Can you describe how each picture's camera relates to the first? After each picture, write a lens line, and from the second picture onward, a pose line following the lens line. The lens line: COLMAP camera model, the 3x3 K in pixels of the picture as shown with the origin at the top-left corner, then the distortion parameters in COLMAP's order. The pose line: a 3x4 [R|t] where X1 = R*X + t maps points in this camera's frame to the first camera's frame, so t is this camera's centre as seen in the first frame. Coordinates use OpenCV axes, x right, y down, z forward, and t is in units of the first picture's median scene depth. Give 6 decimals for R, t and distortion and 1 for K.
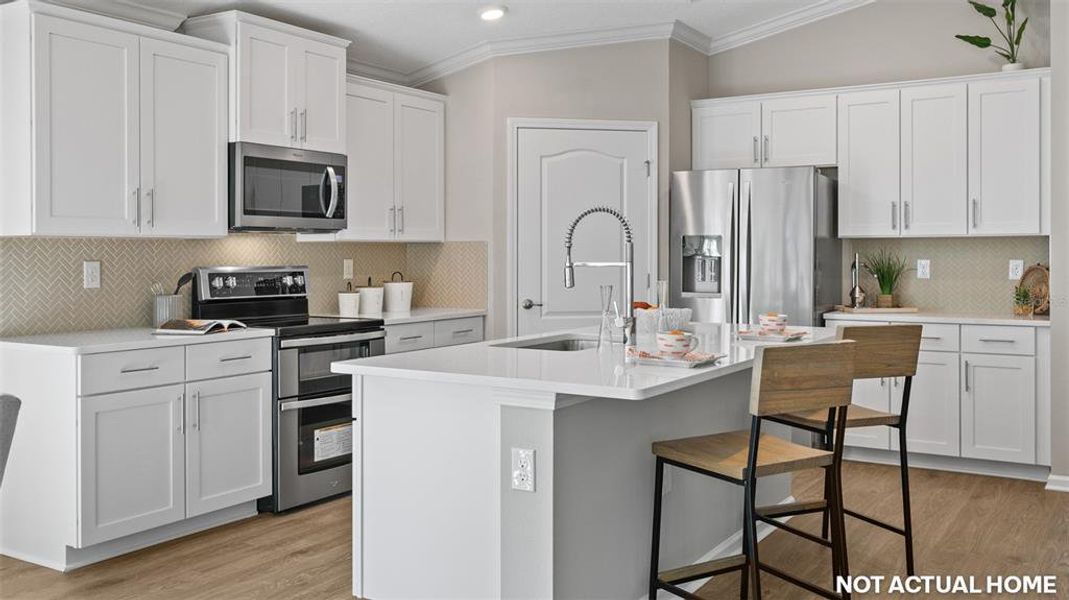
lens RADIAL K [[975.8, 0, 535.5], [0, 975.8, 257.3], [0, 0, 1]] dist [-0.002108, 0.004743]
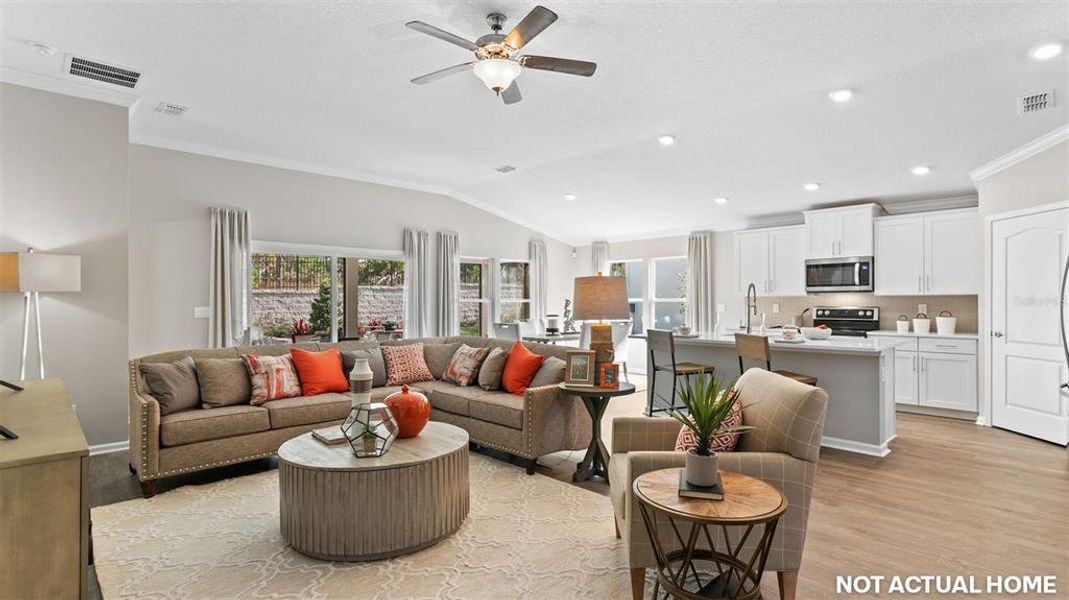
lens RADIAL K [[514.3, 0, 546.4], [0, 514.3, 302.5], [0, 0, 1]] dist [0.018943, -0.000025]
pose [[-0.227017, 0.002180, -0.973888, 1.138585], [-0.002528, 0.999993, 0.002828, -0.003097], [0.973888, 0.003104, -0.227009, 0.581949]]
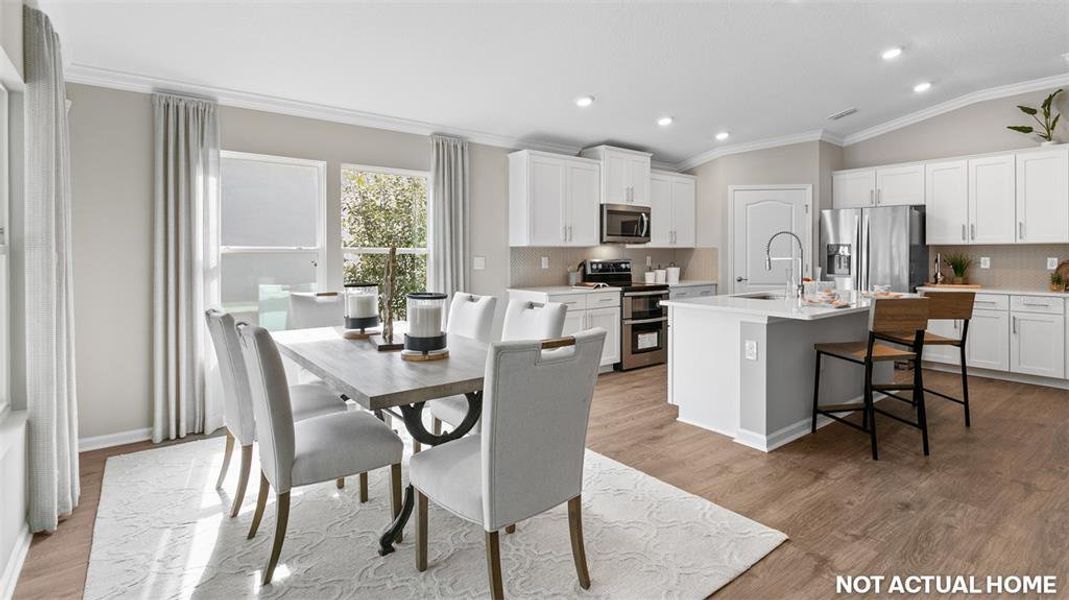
lens RADIAL K [[514.4, 0, 548.2], [0, 514.4, 253.8], [0, 0, 1]] dist [0.004868, 0.000847]
pose [[0.942639, 0.001174, -0.333813, -0.030180], [-0.002202, 0.999994, -0.002699, 0.000356], [0.333808, 0.003280, 0.942636, -0.140848]]
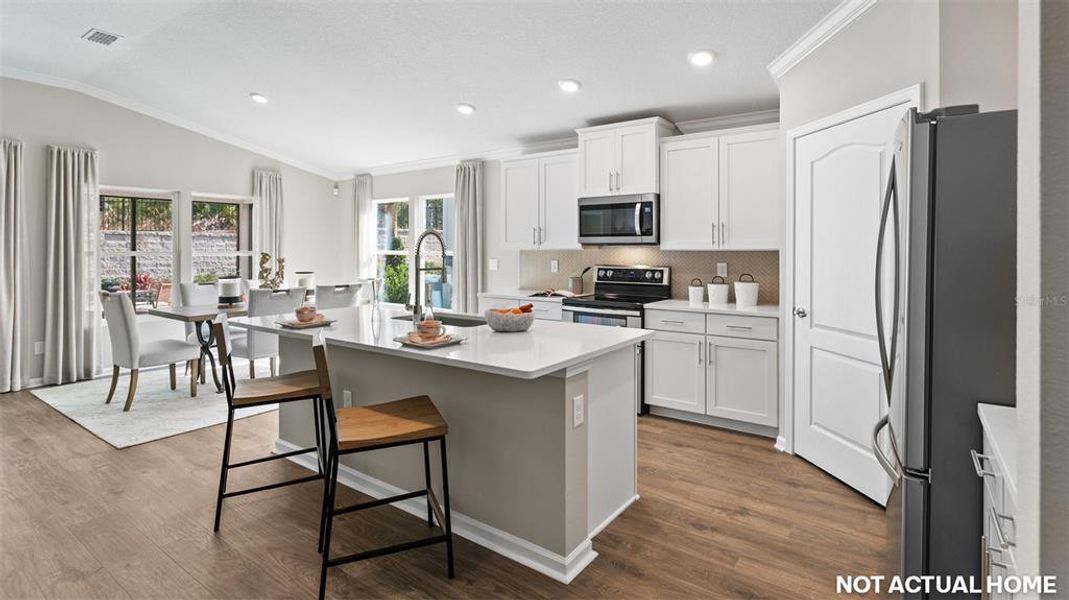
lens RADIAL K [[515.4, 0, 536.3], [0, 515.4, 252.1], [0, 0, 1]] dist [0.000167, -0.000271]
pose [[-0.065135, 0.002696, -0.997873, 0.632702], [-0.006738, 0.999972, 0.003142, -0.015826], [0.997854, 0.006928, -0.065115, 0.907034]]
